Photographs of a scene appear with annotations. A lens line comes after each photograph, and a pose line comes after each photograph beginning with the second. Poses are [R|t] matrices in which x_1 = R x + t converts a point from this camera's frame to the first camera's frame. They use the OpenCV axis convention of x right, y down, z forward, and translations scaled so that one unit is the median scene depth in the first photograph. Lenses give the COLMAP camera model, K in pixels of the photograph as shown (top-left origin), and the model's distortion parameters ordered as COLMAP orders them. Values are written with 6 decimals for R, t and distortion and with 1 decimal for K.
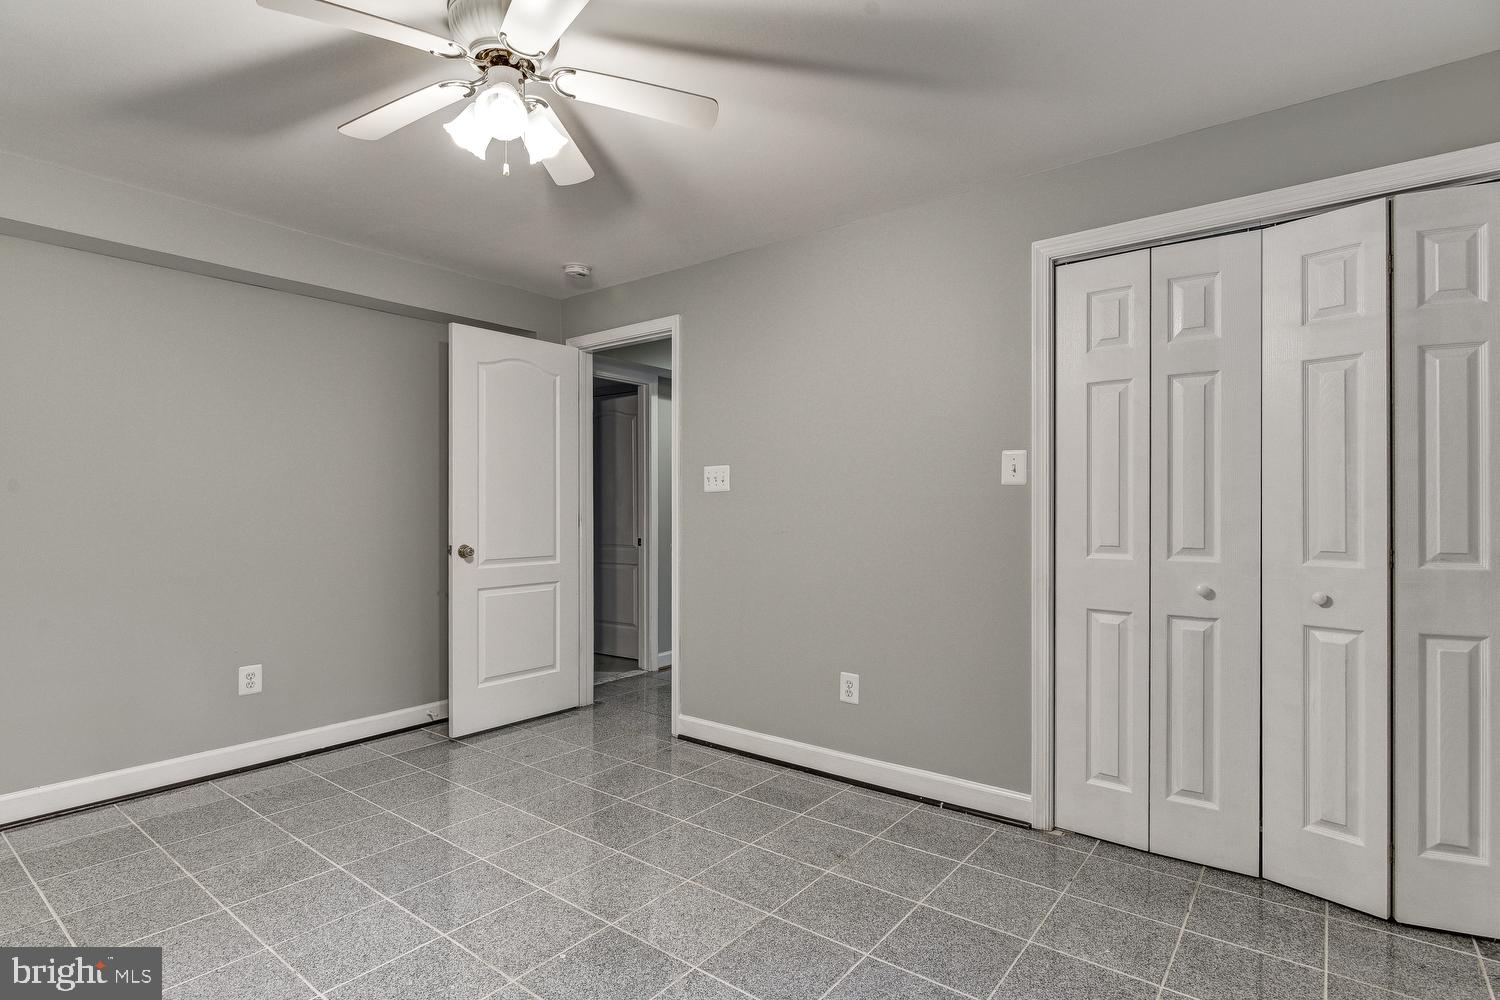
lens RADIAL K [[754.7, 0, 745.9], [0, 754.7, 505.5], [0, 0, 1]] dist [-0.003356, -0.000430]
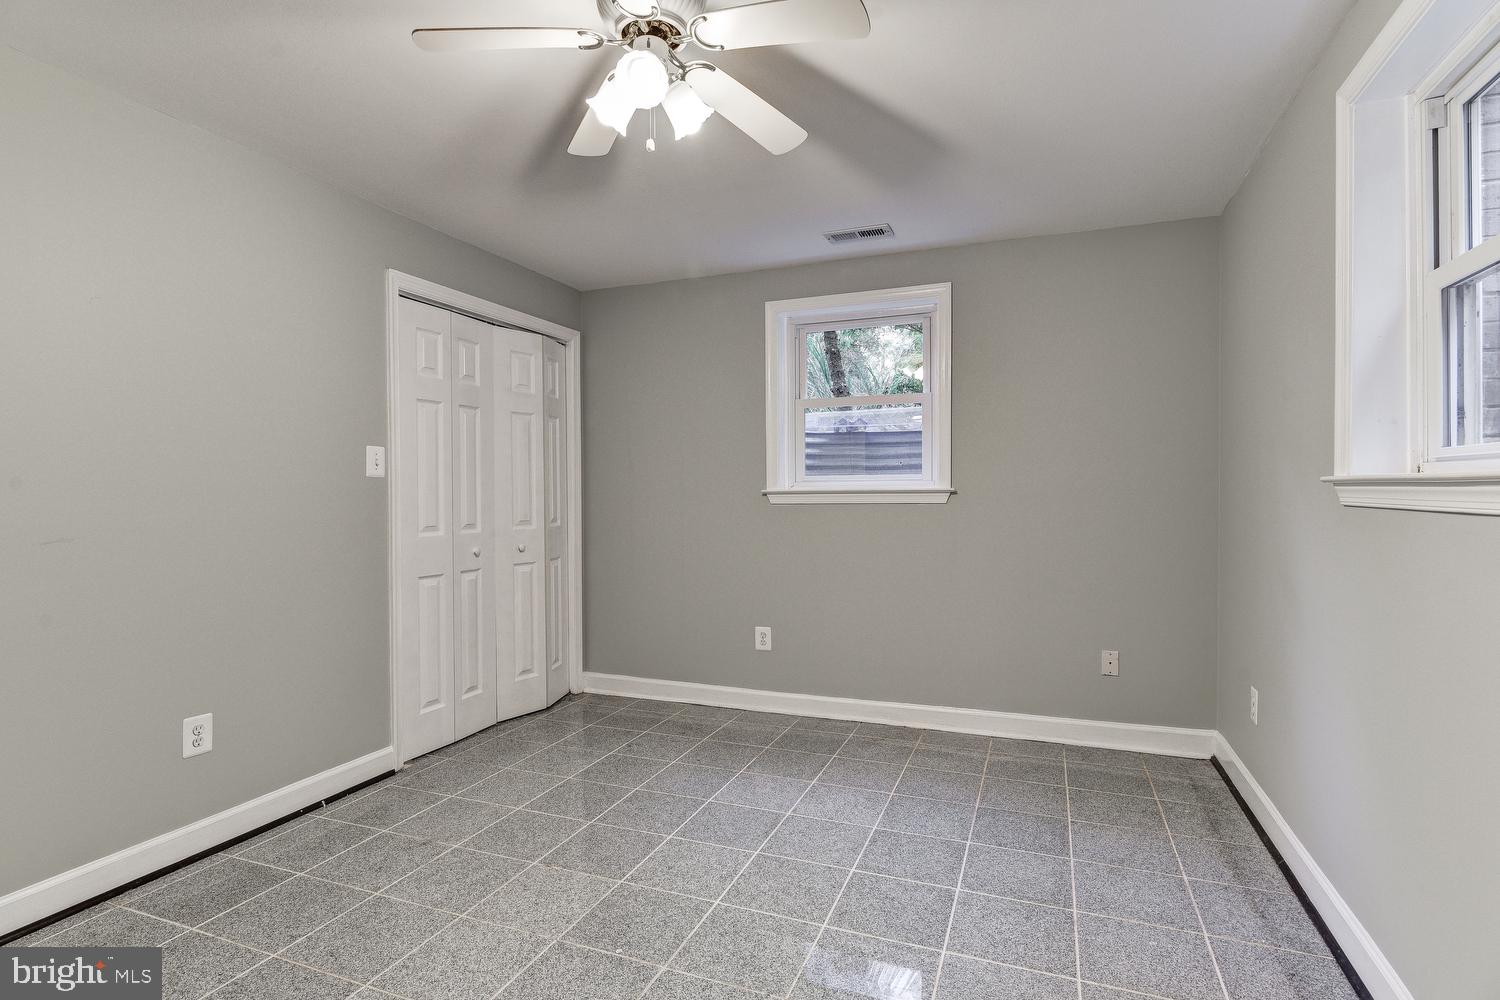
lens RADIAL K [[754.7, 0, 745.9], [0, 754.7, 505.5], [0, 0, 1]] dist [-0.003356, -0.000430]
pose [[-0.280869, -0.013062, 0.959657, -0.975126], [0.006038, 0.999864, 0.015377, 0.000334], [-0.959727, 0.010113, -0.280752, 0.881269]]
